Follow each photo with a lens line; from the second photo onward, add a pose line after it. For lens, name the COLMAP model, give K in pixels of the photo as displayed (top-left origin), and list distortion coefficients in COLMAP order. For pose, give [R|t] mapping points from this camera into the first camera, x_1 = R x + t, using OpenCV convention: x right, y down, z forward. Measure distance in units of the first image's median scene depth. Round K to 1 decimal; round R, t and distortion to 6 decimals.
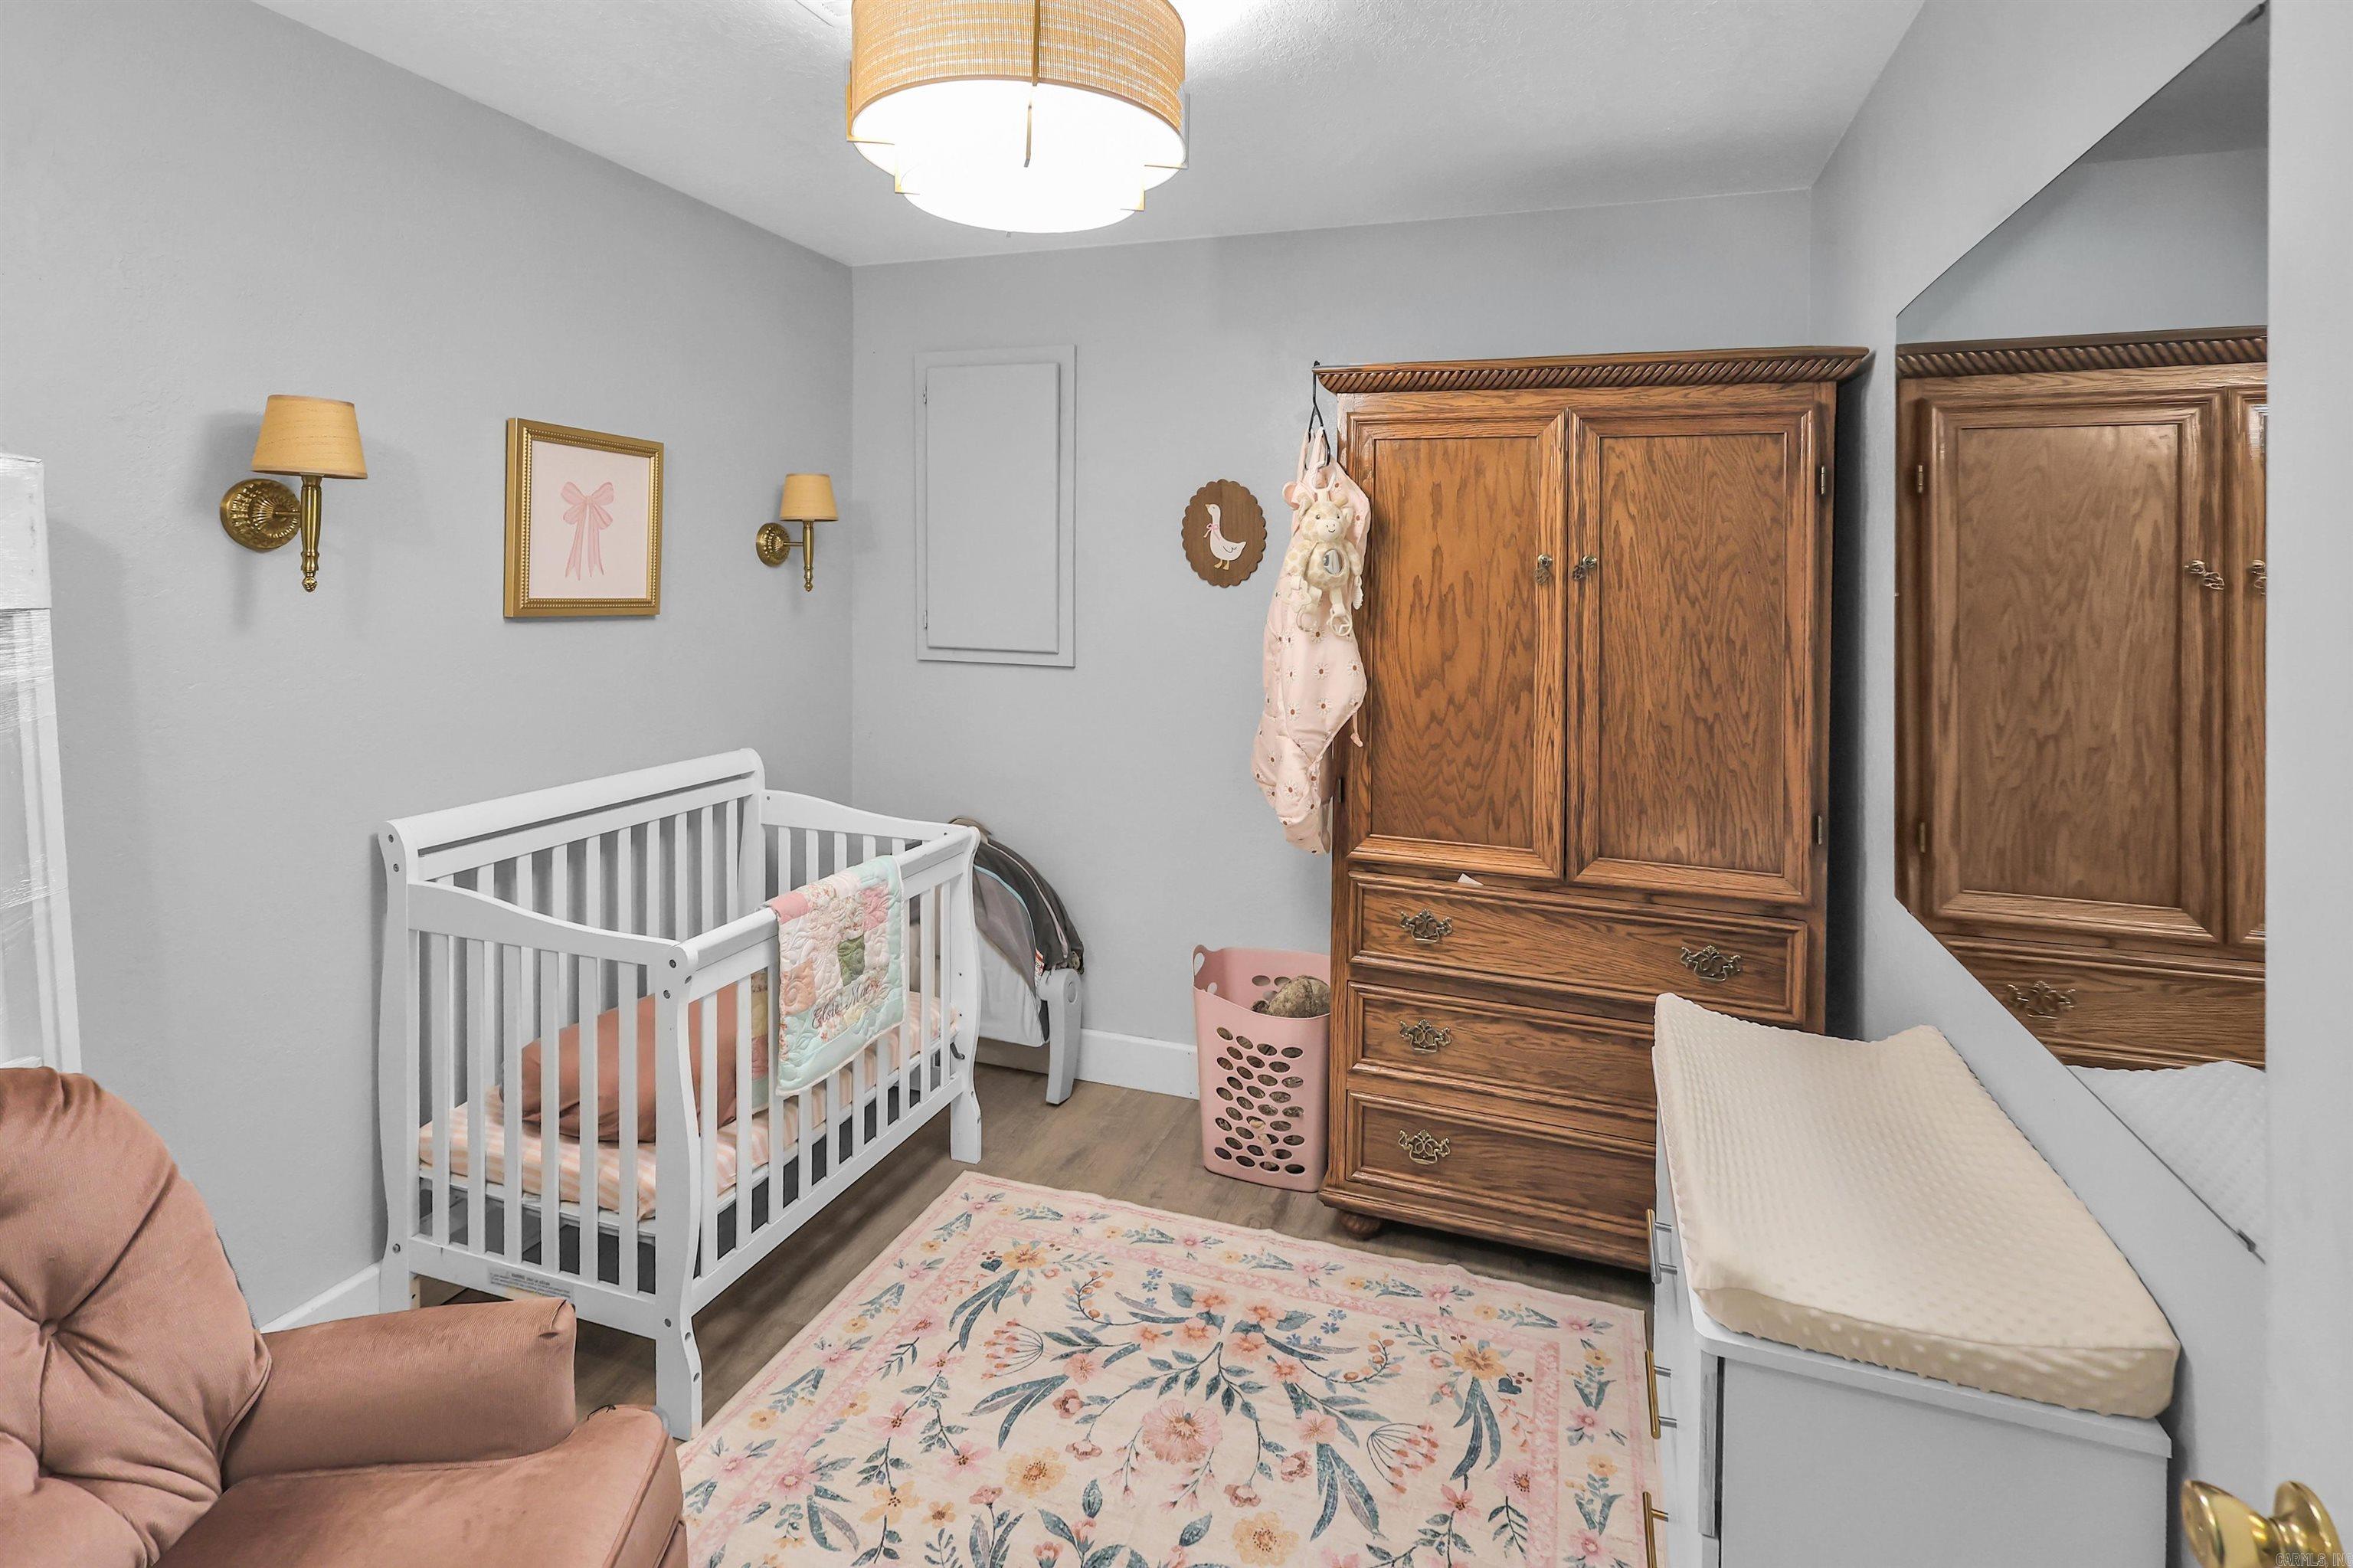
lens RADIAL K [[1142.2, 0, 1064.4], [0, 1142.2, 848.2], [0, 0, 1]] dist [-0.000431, 0.001186]
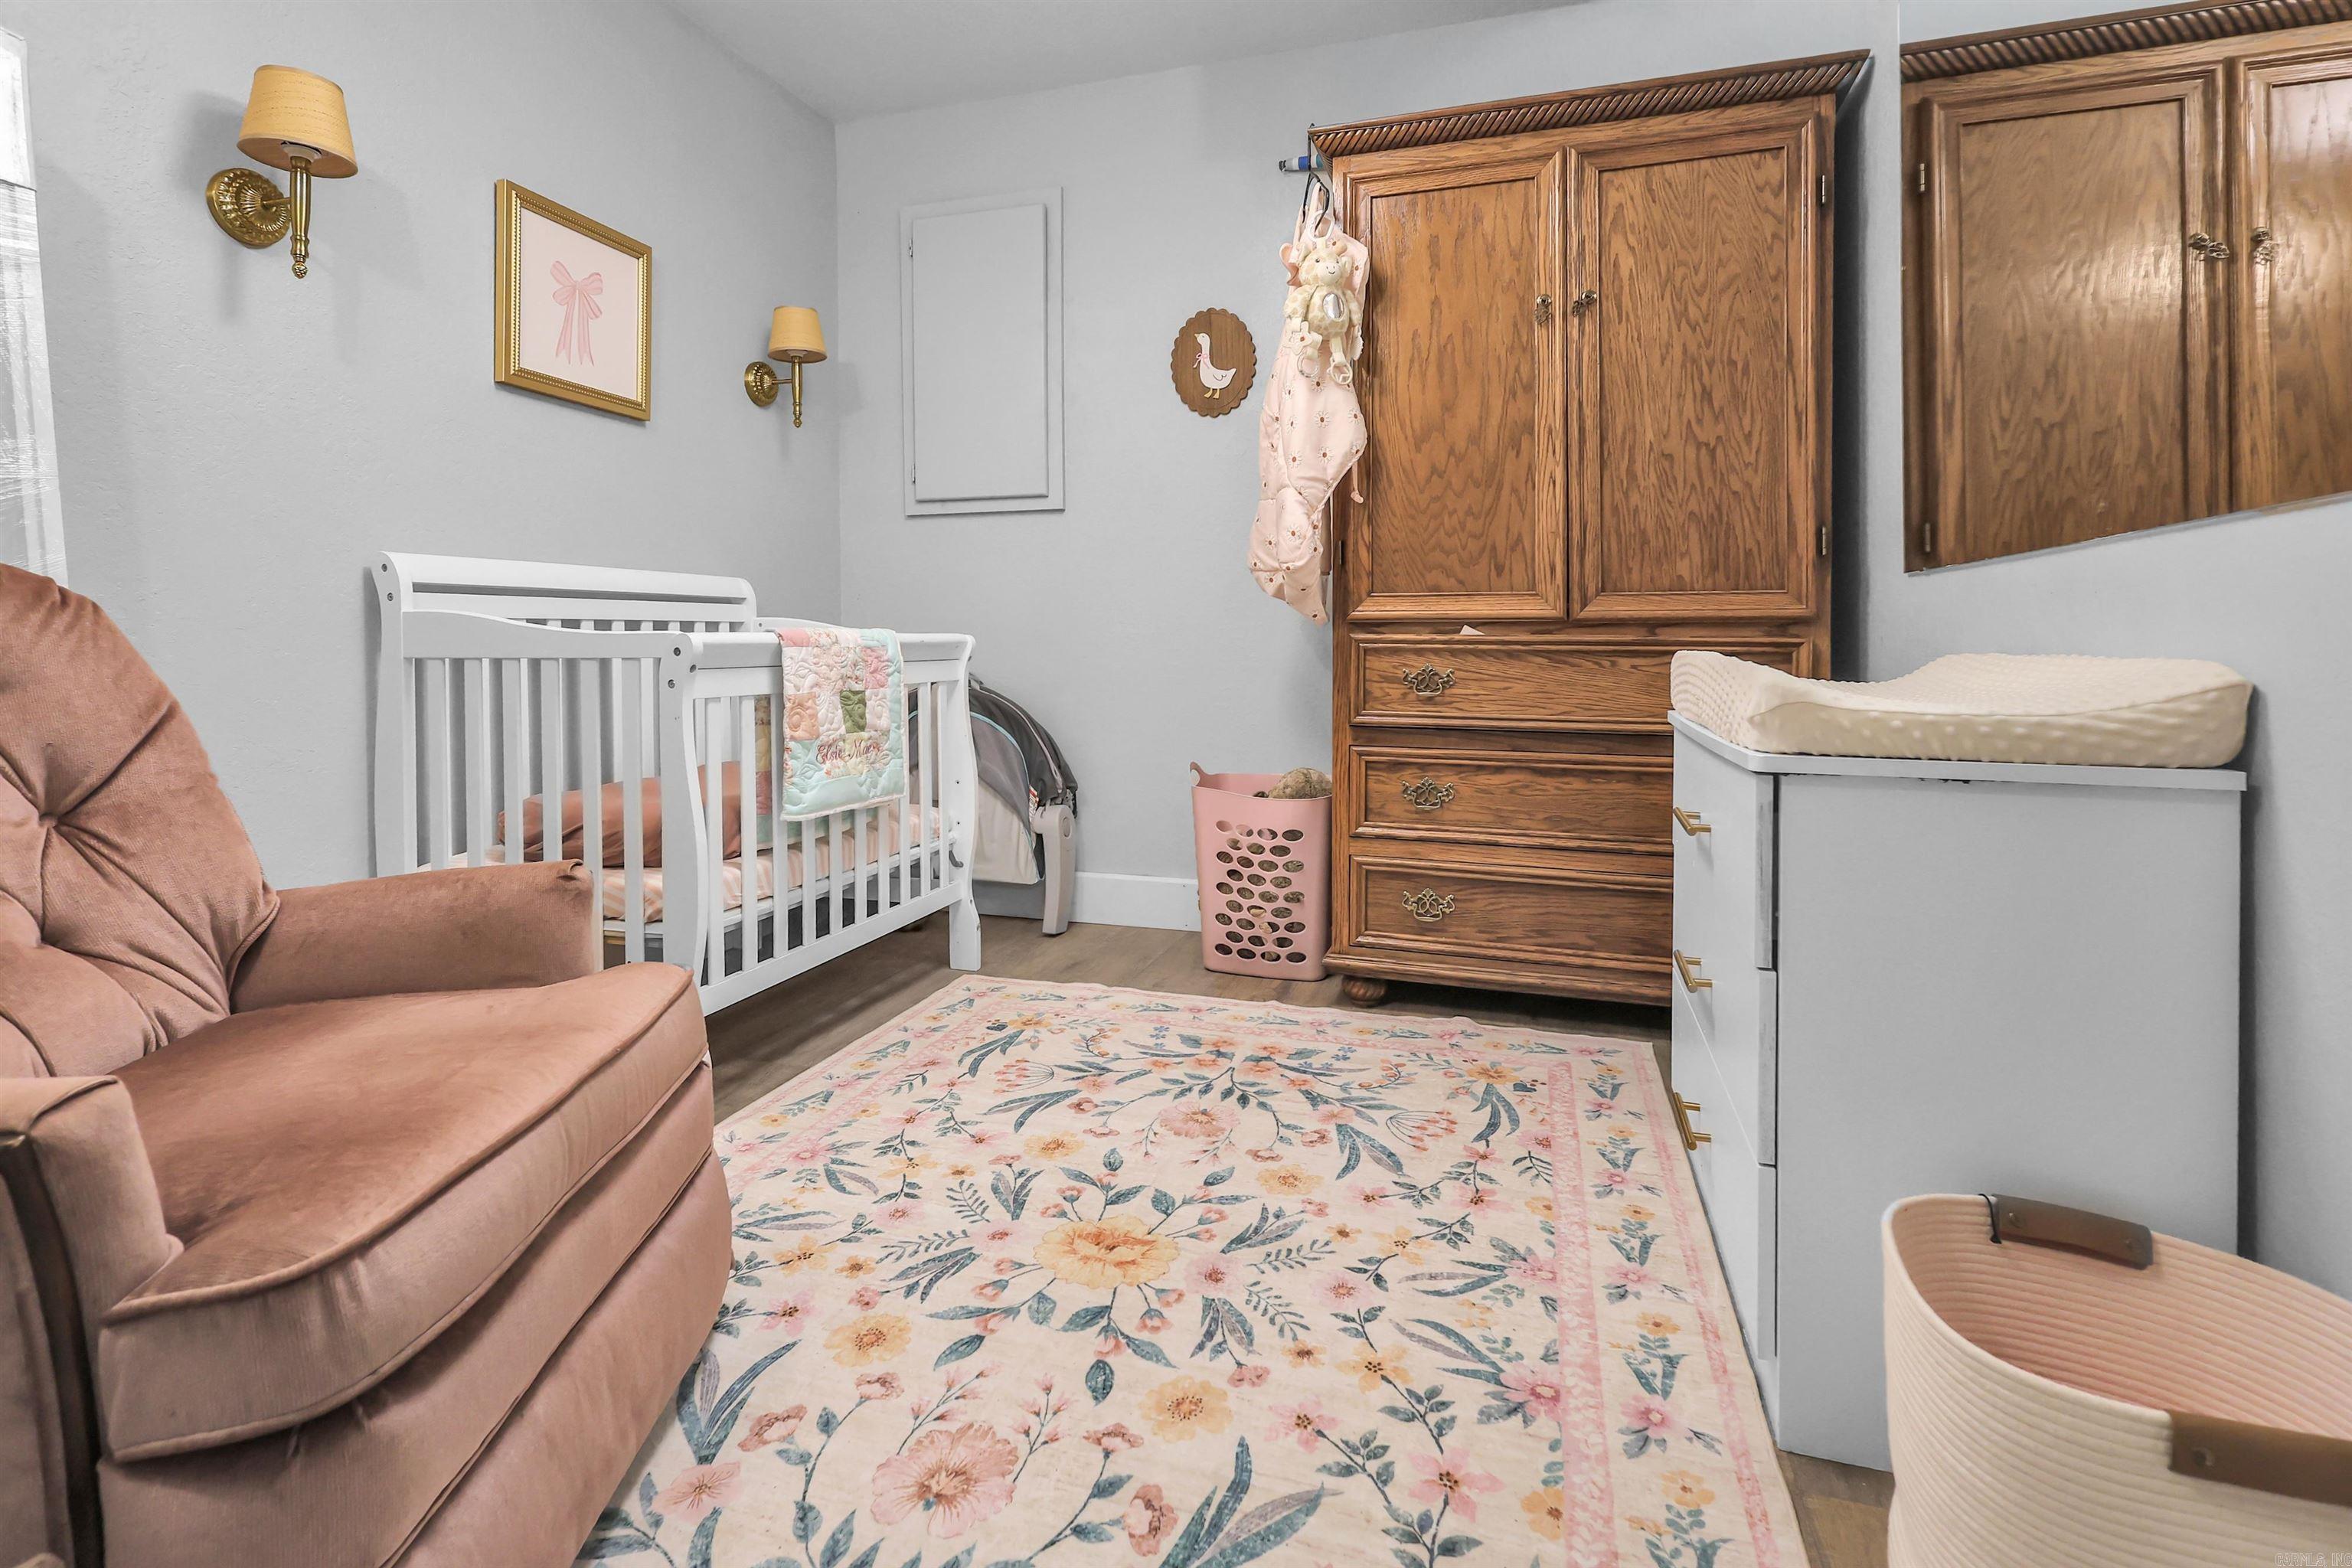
lens RADIAL K [[1141.7, 0, 1070.0], [0, 1141.7, 697.8], [0, 0, 1]] dist [-0.000431, 0.001186]
pose [[0.999848, -0.012450, 0.012244, -0.012162], [0.012420, 0.999920, 0.002540, 0.102983], [-0.012274, -0.002388, 0.999922, 0.007822]]
